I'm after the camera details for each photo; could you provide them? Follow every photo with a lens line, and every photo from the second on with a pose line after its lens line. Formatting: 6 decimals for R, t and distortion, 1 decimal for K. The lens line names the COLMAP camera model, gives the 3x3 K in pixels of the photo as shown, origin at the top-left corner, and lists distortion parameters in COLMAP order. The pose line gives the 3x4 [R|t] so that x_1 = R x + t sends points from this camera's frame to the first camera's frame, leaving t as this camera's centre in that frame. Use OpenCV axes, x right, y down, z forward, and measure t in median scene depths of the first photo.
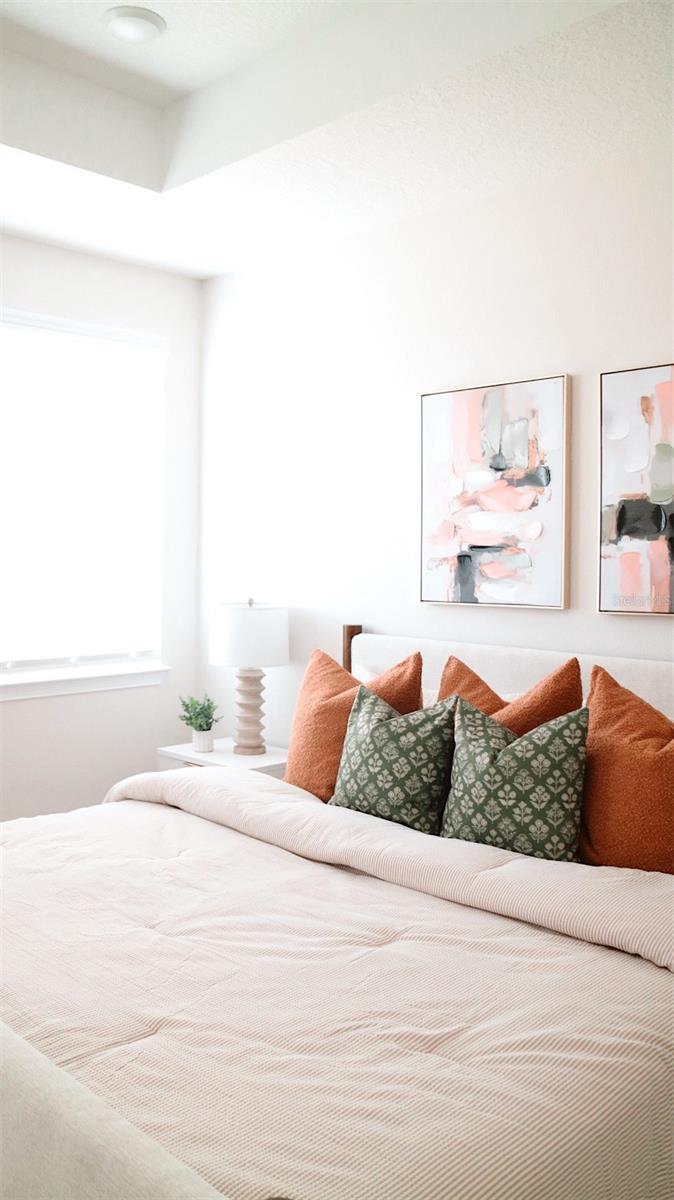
lens RADIAL K [[995.5, 0, 340.1], [0, 995.5, 600.5], [0, 0, 1]] dist [-0.159030, 0.123611]
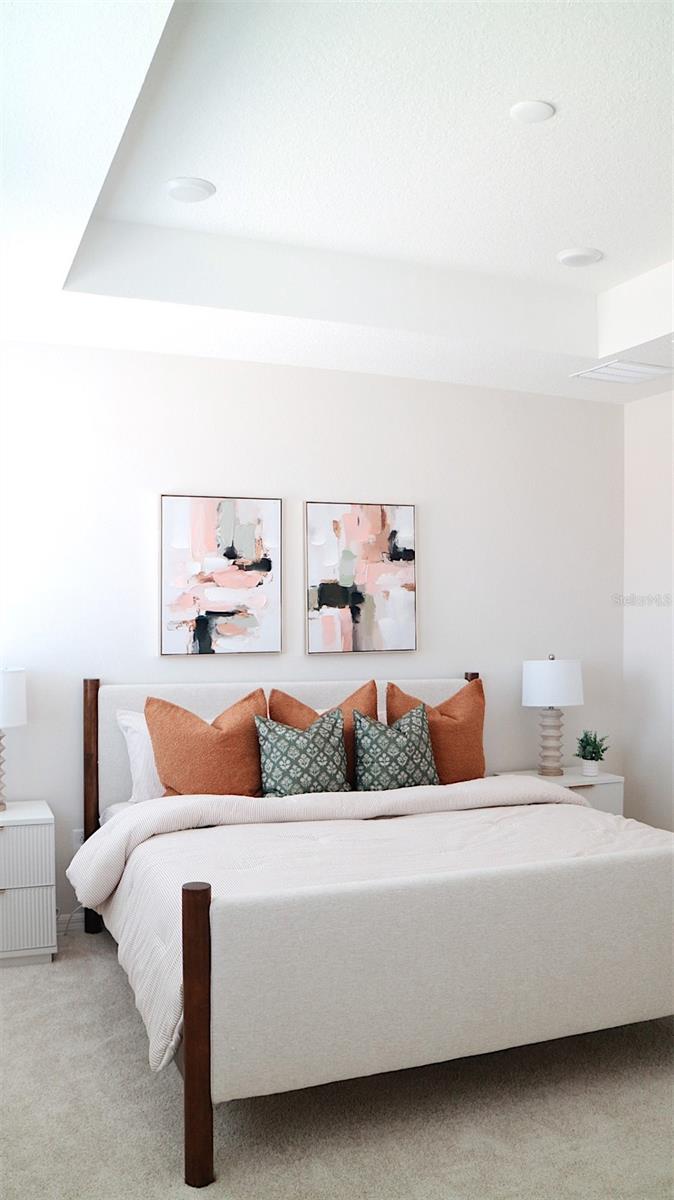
lens RADIAL K [[995.5, 0, 342.1], [0, 995.5, 599.6], [0, 0, 1]] dist [-0.159030, 0.123611]
pose [[0.389013, 0.001980, 0.921230, -1.103322], [0.044926, 0.998767, -0.021118, -0.036317], [-0.920136, 0.049603, 0.388444, 0.312123]]
